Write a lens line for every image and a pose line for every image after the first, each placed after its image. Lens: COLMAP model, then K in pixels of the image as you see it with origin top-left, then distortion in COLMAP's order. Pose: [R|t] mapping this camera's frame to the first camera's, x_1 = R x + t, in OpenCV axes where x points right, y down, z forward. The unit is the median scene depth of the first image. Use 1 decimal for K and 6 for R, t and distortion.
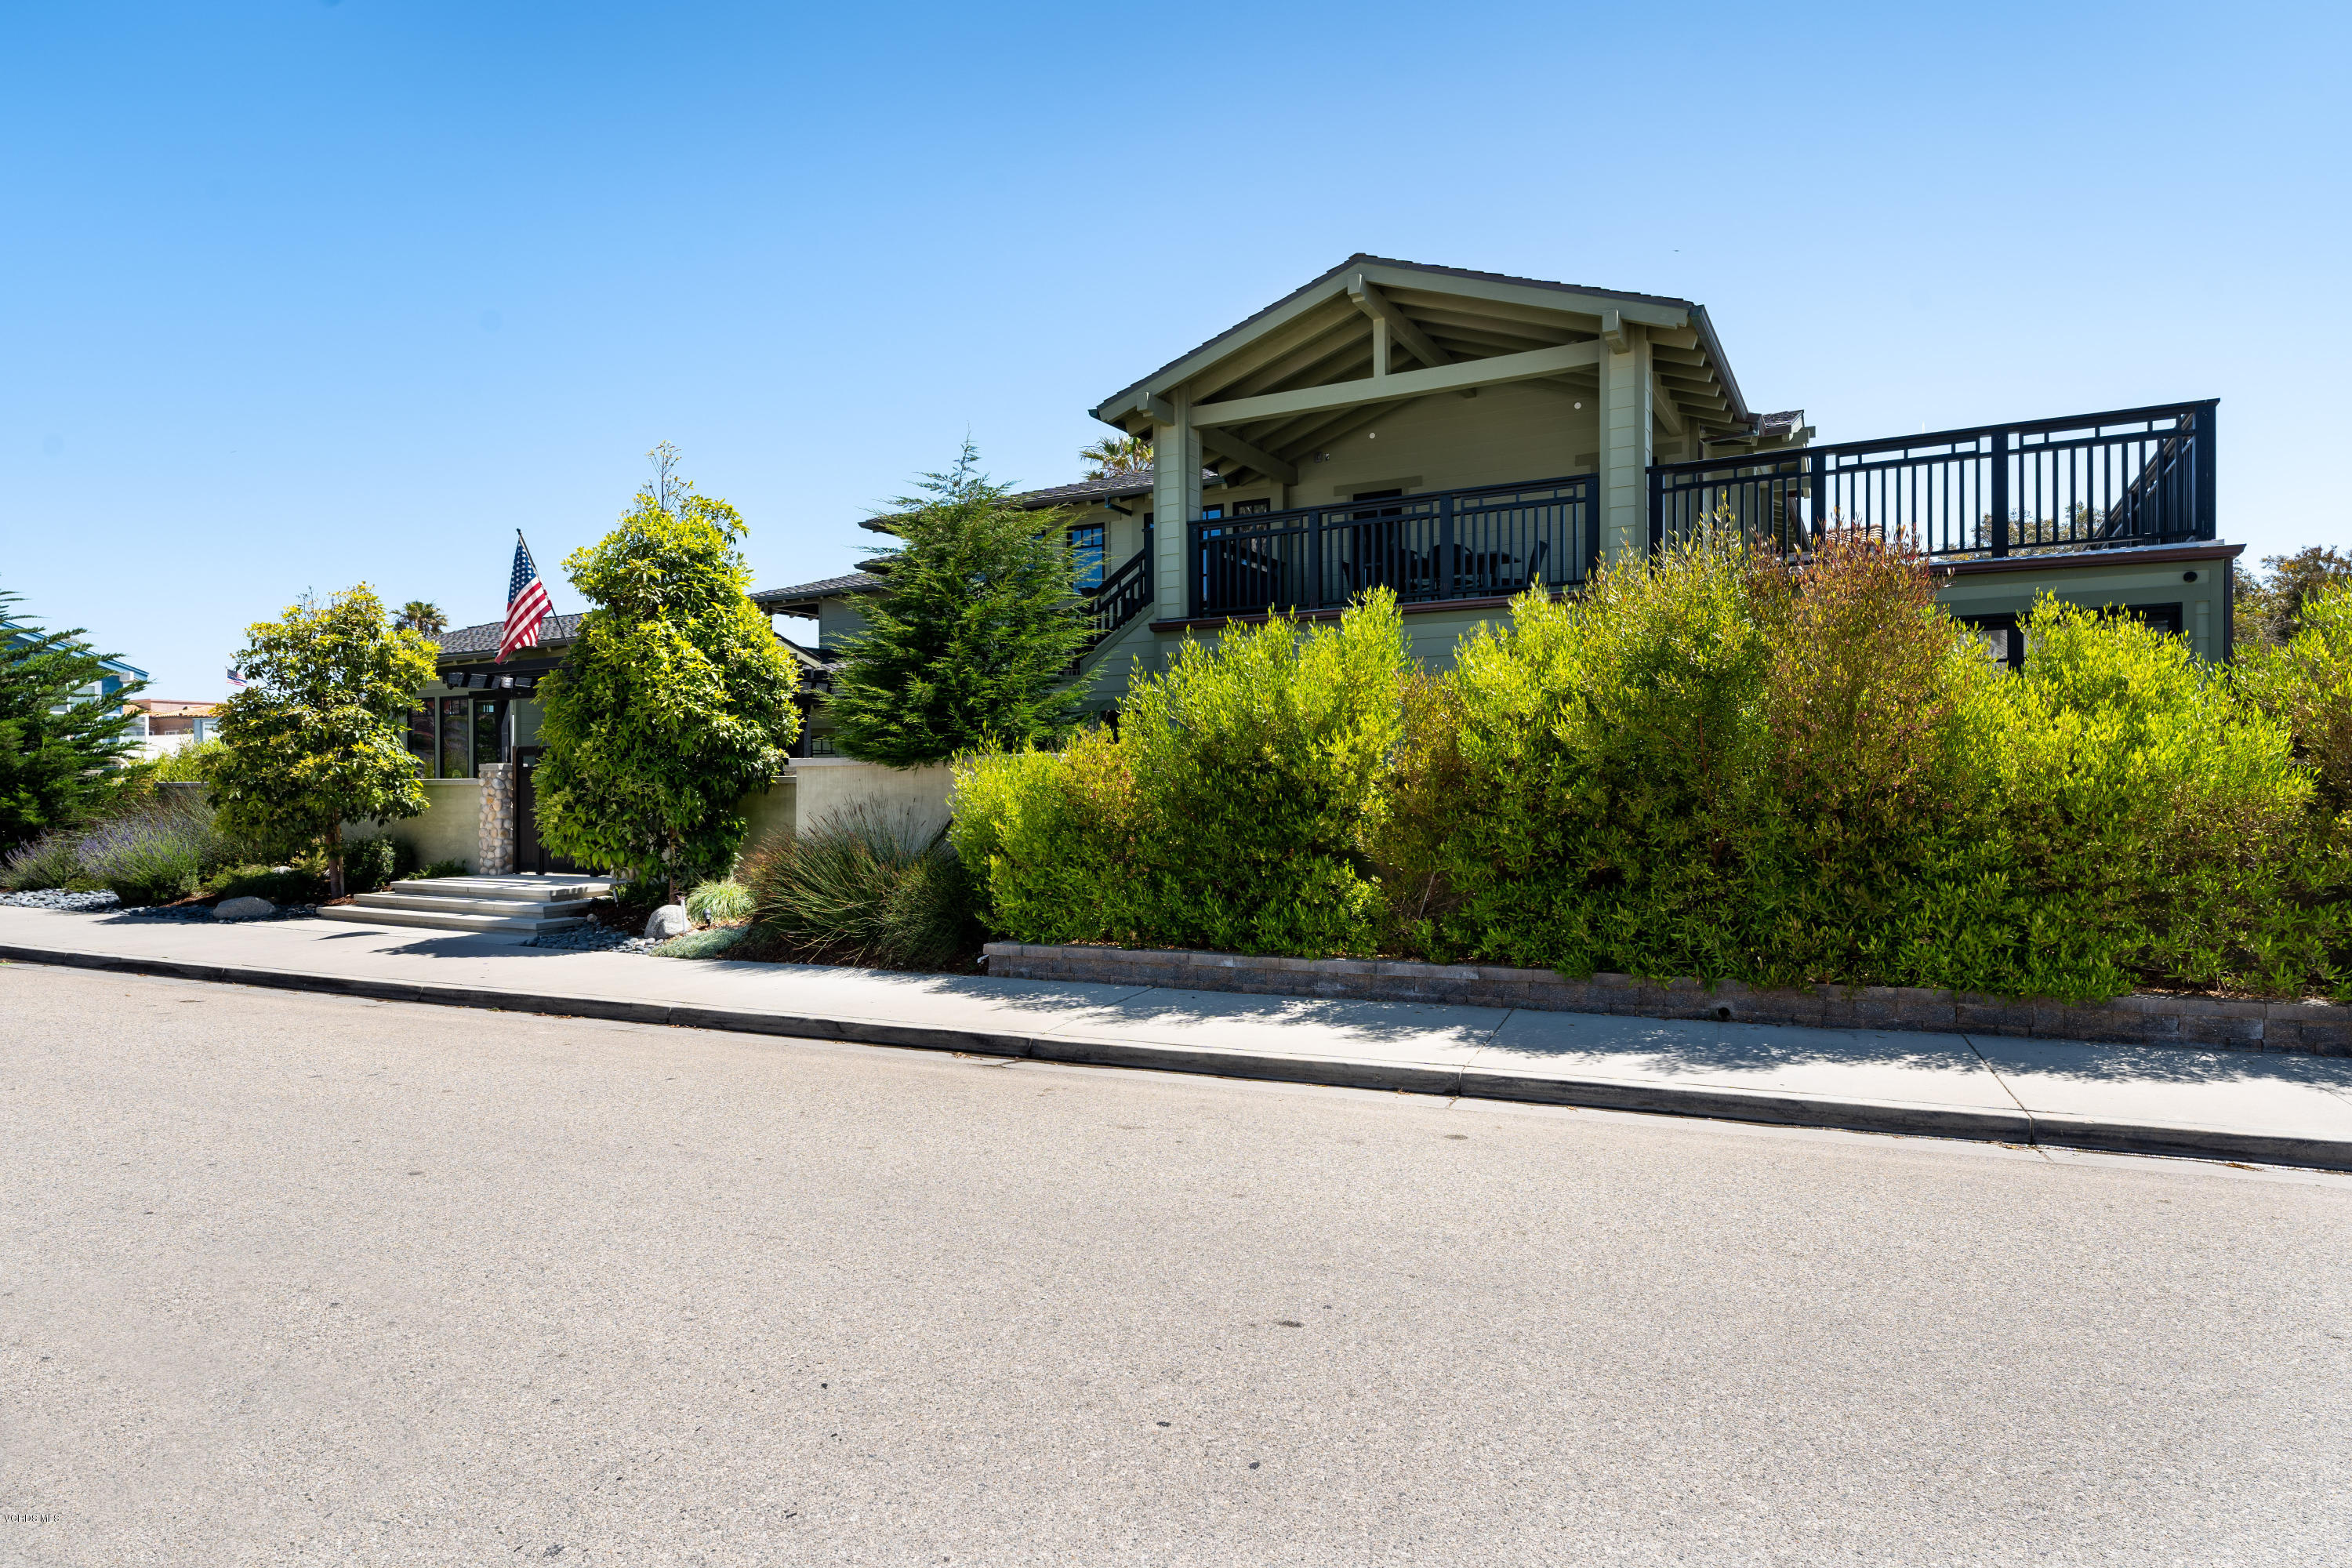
lens RADIAL K [[1256.2, 0, 1178.8], [0, 1256.2, 775.1], [0, 0, 1]] dist [-0.000241, 0.002165]
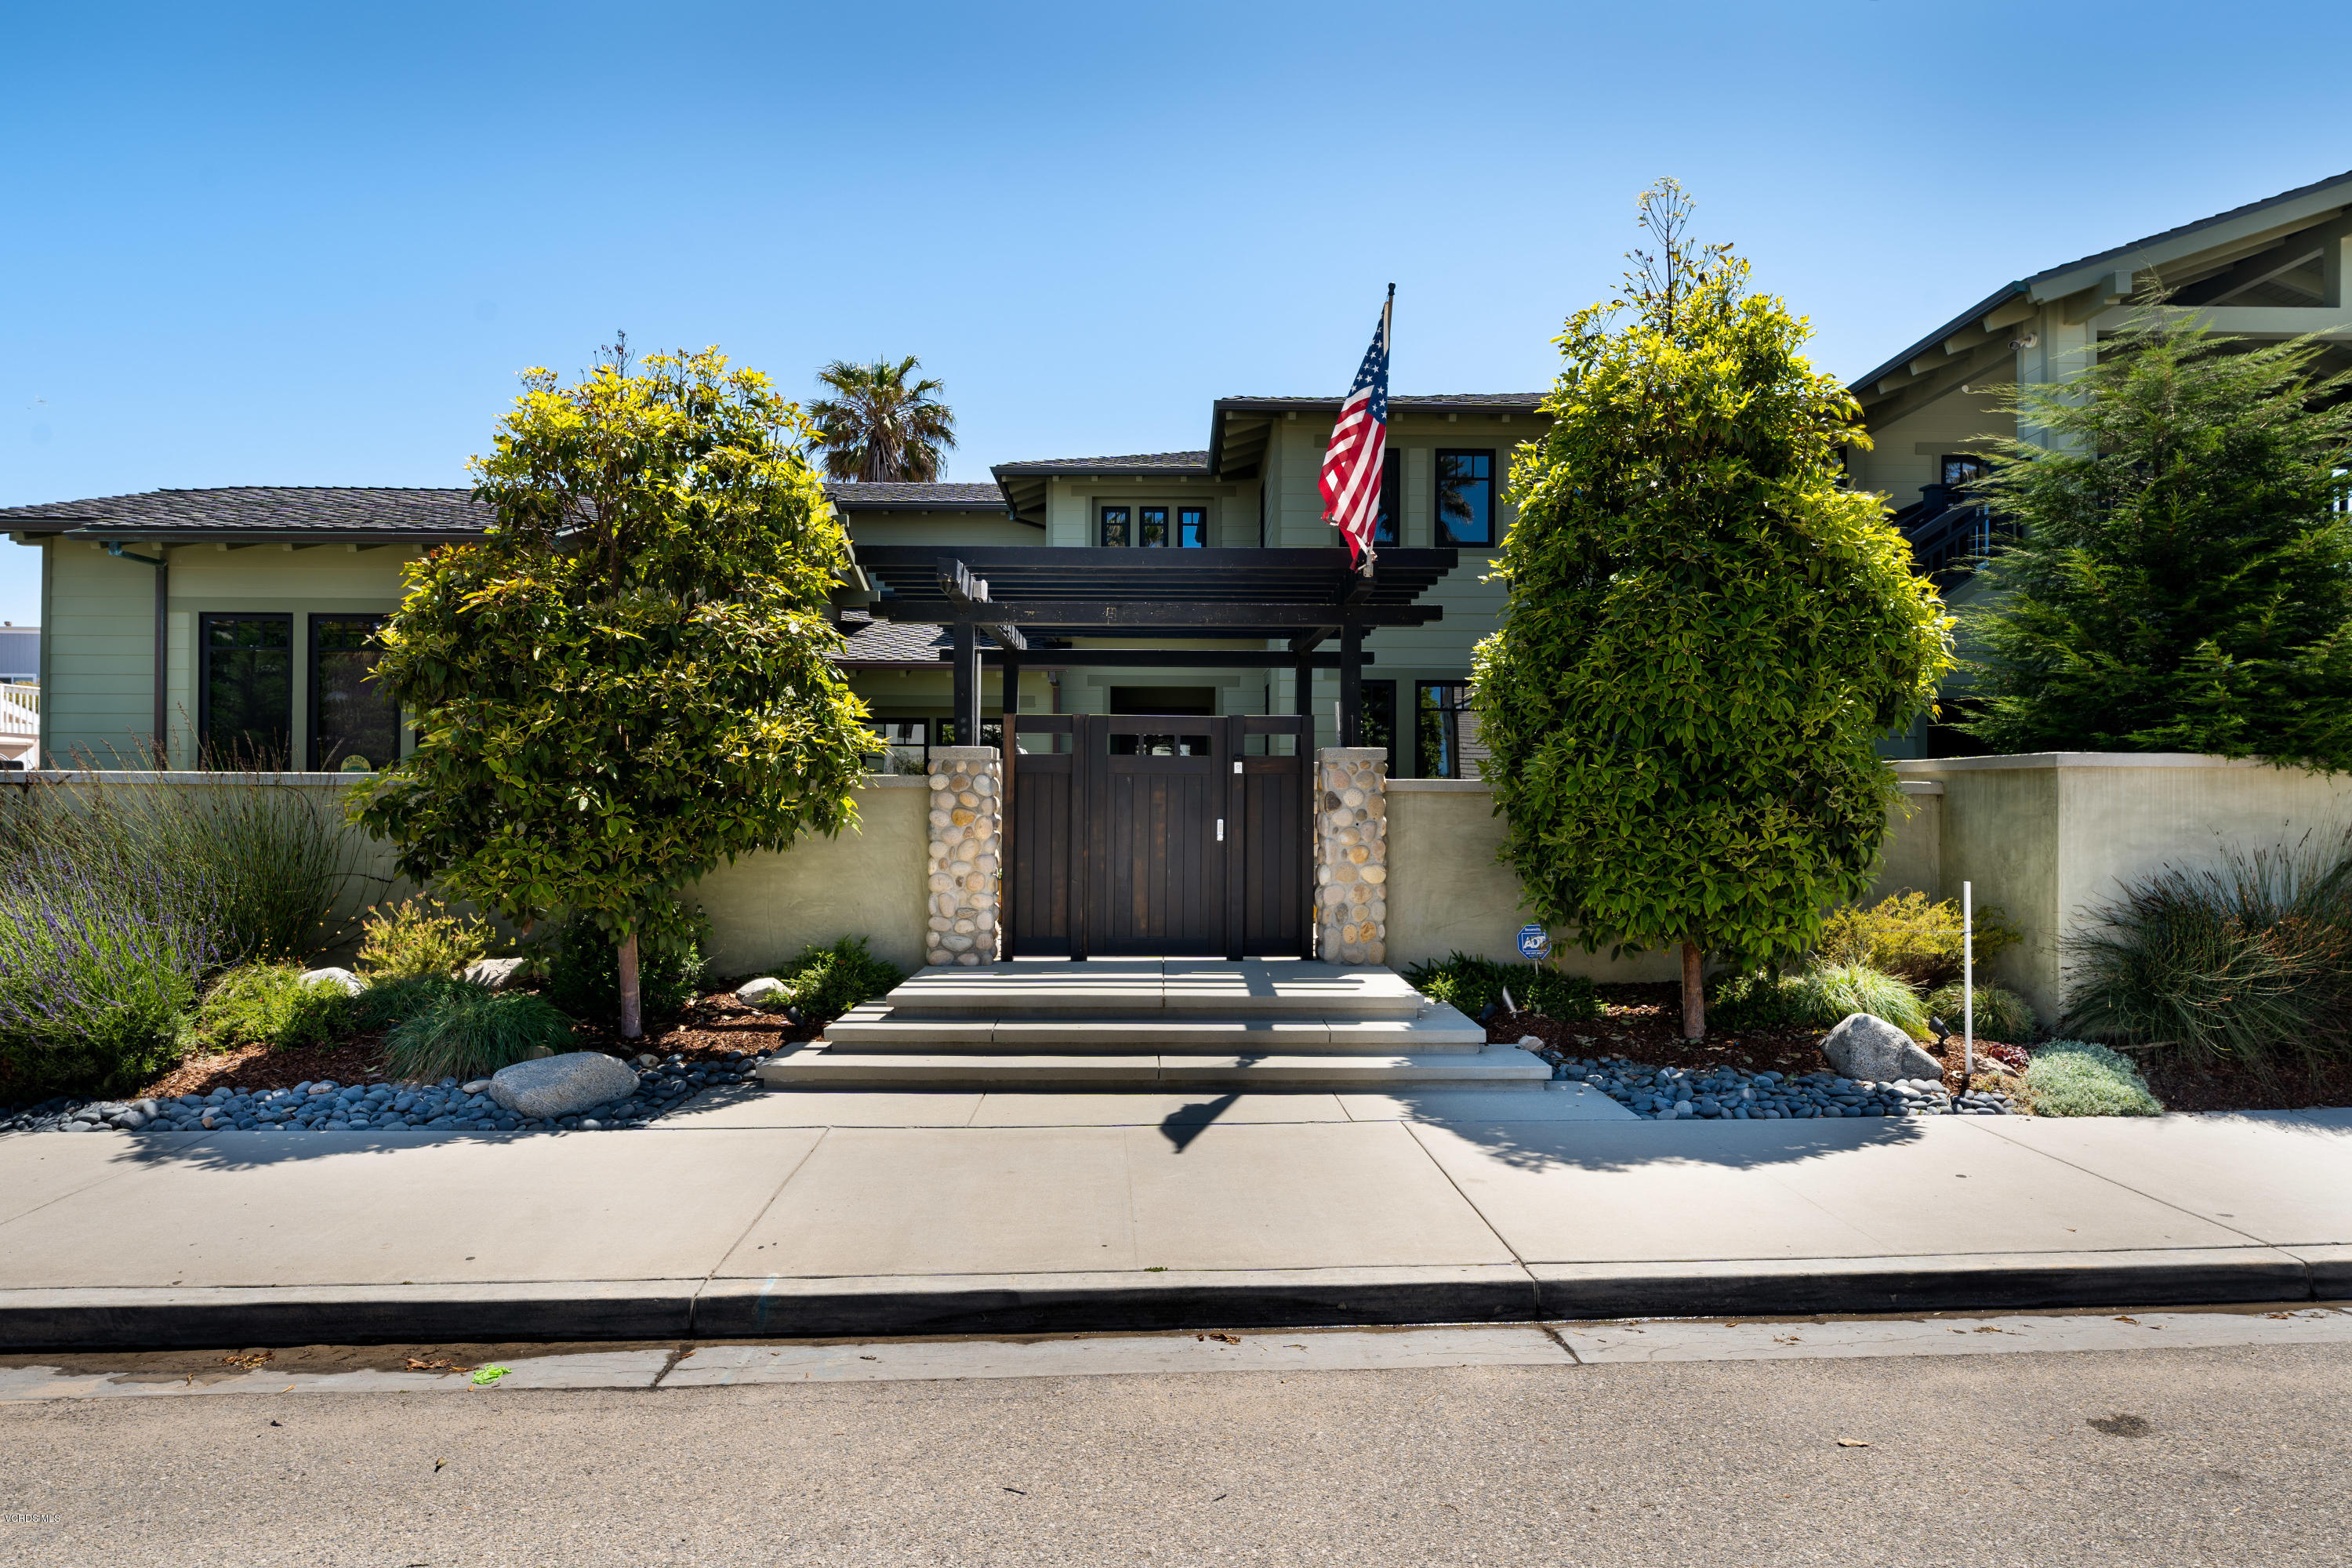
lens RADIAL K [[1256.2, 0, 1177.5], [0, 1256.2, 795.0], [0, 0, 1]] dist [-0.000241, 0.002165]
pose [[0.876524, 0.012526, 0.481195, -0.896043], [-0.011689, 0.999920, -0.004735, 0.015211], [-0.481216, -0.001474, 0.876601, 0.645014]]
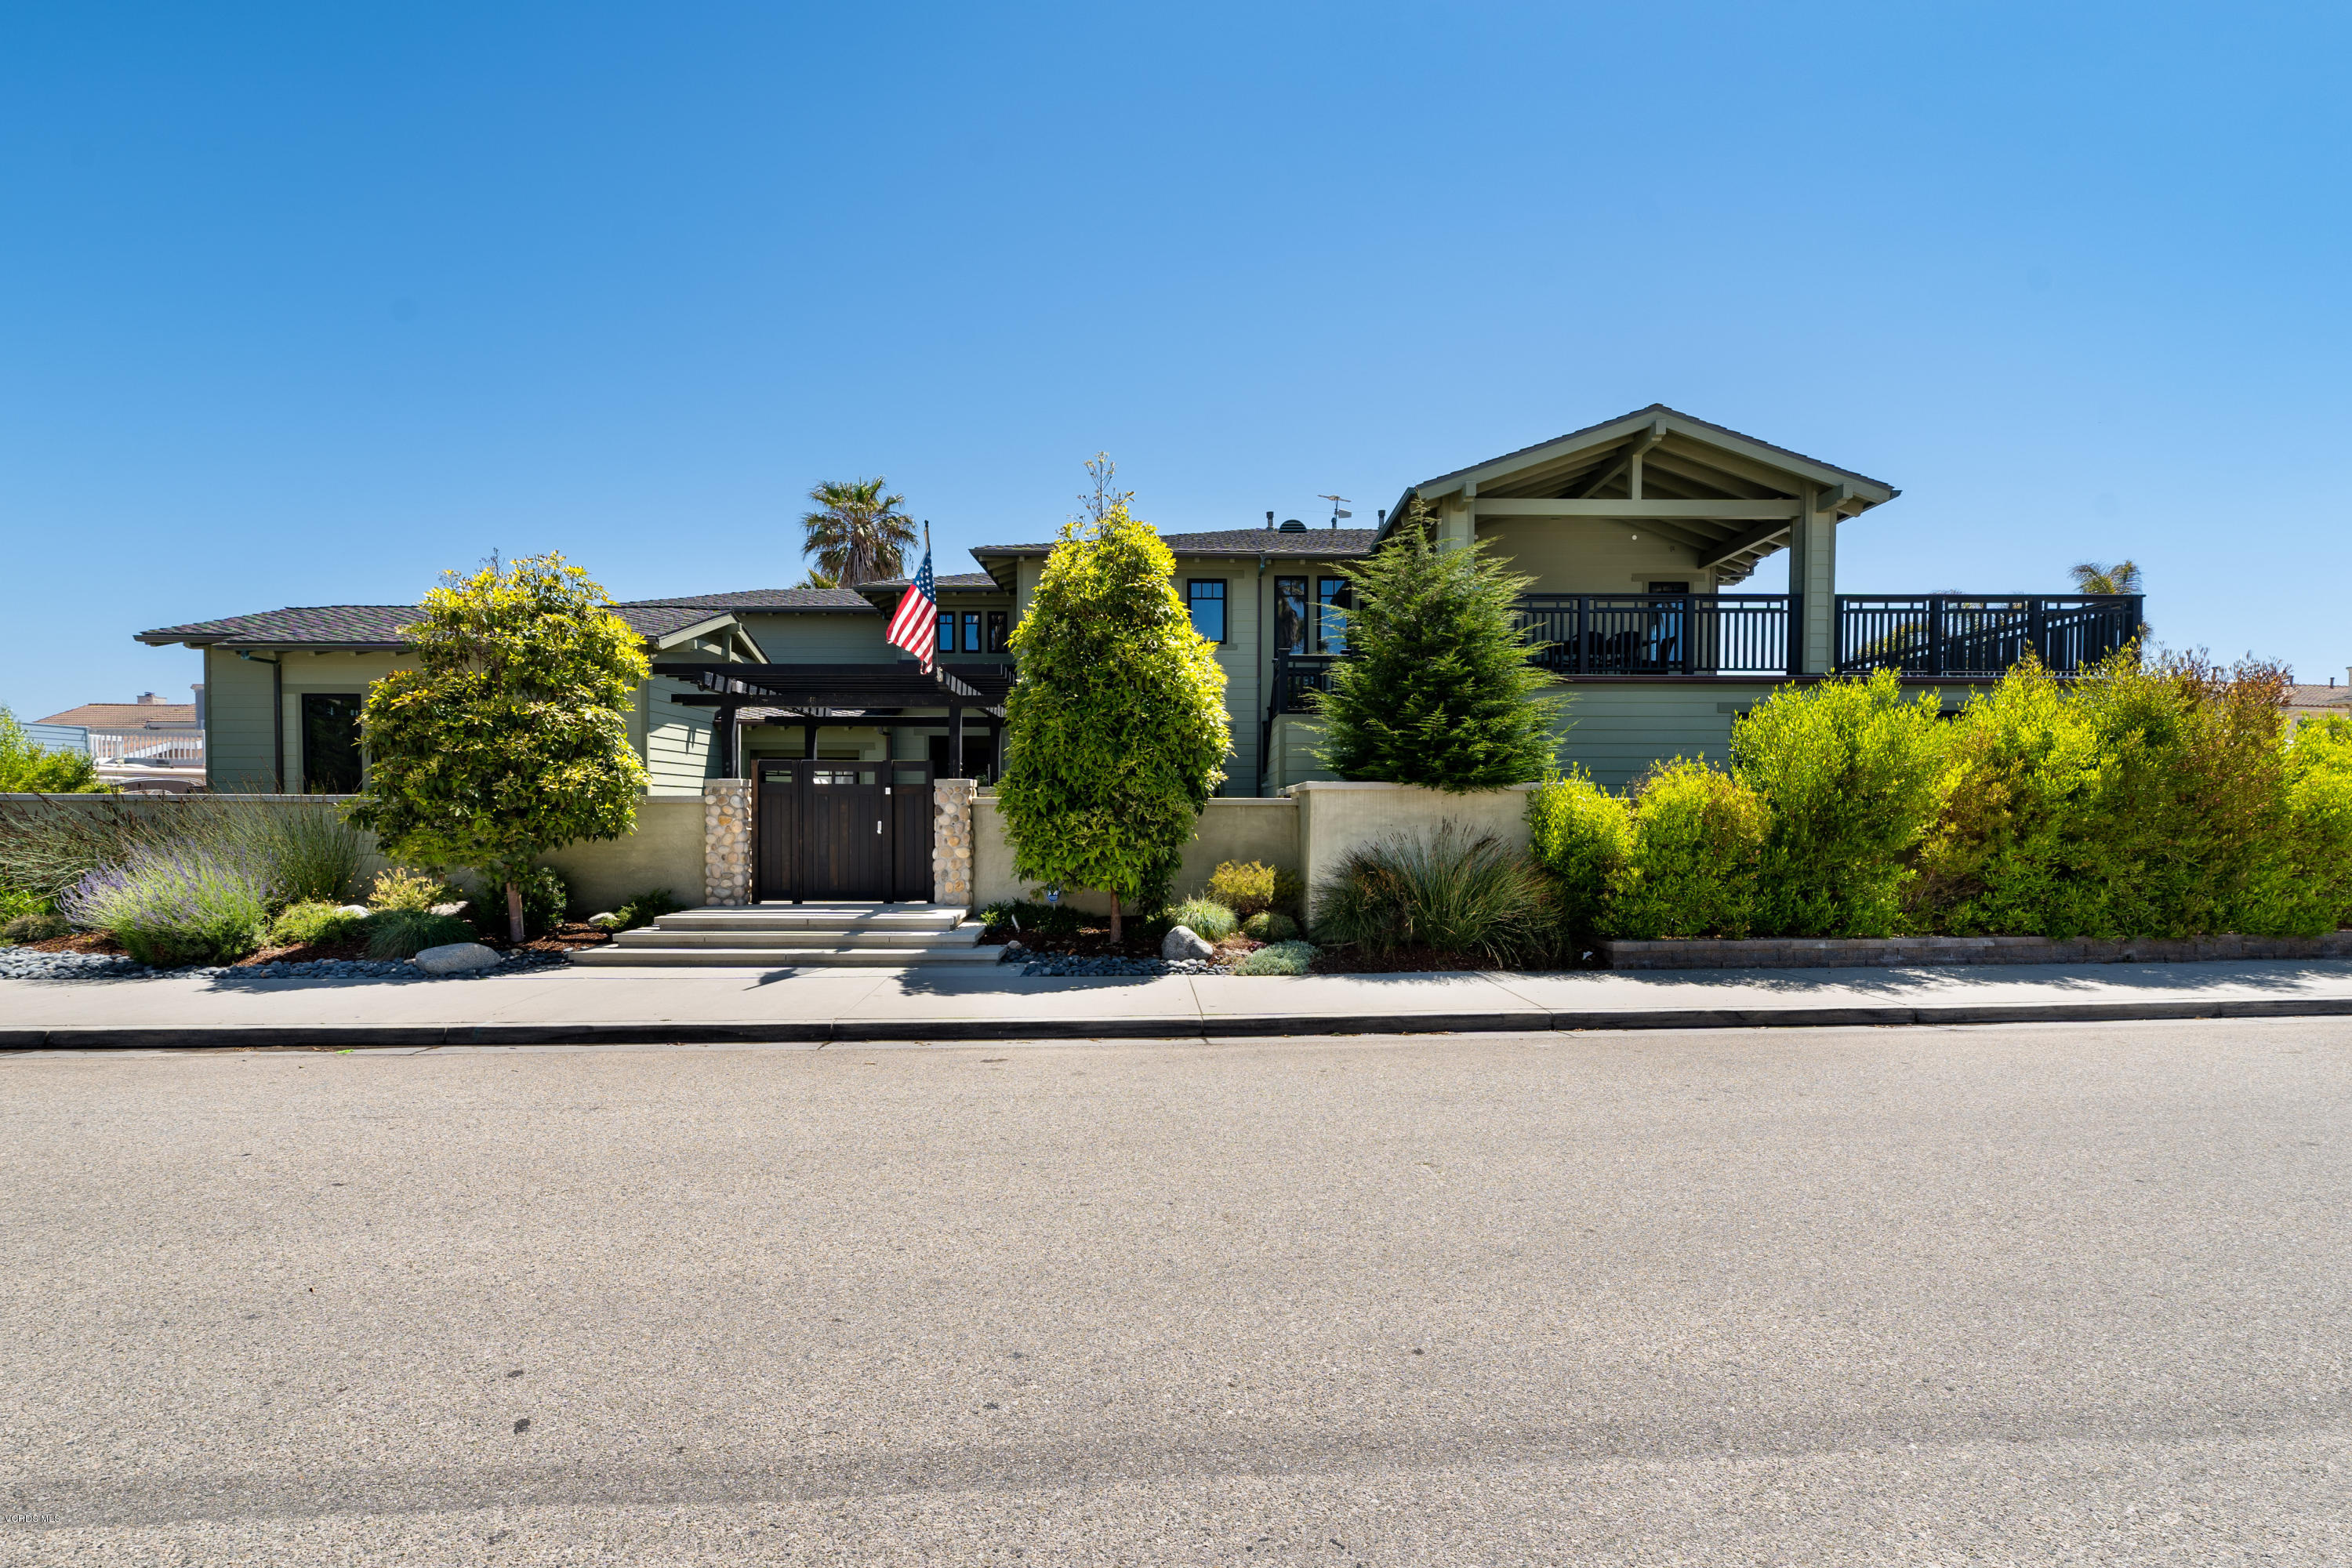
lens RADIAL K [[944.3, 0, 1091.9], [0, 944.3, 845.6], [0, 0, 1]] dist [0.000349, 0.000674]
pose [[0.878623, -0.007621, 0.477454, -0.797612], [-0.009755, 0.999378, 0.033902, 0.015947], [-0.477416, -0.034444, 0.878002, 0.379240]]
